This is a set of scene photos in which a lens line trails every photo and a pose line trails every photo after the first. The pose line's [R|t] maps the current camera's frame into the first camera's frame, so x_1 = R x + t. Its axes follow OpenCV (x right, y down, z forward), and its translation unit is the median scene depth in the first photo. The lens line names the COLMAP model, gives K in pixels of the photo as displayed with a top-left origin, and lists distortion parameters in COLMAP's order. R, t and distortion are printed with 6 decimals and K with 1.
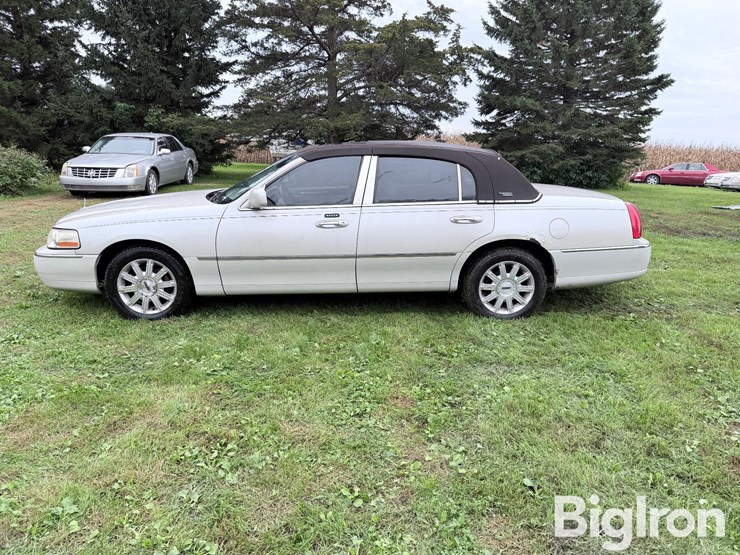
lens RADIAL K [[529.7, 0, 367.3], [0, 529.7, 277.2], [0, 0, 1]] dist [0.015109, -0.011510]
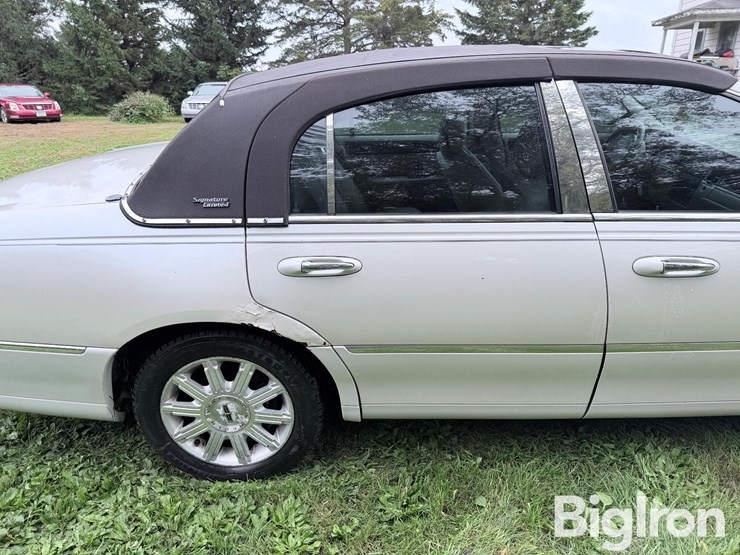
lens RADIAL K [[529.7, 0, 367.3], [0, 529.7, 277.2], [0, 0, 1]] dist [0.015109, -0.011510]
pose [[0.998903, -0.015988, -0.044019, 0.036029], [0.019445, 0.996664, 0.079266, 0.129784], [0.042605, -0.080035, 0.995881, -0.405940]]
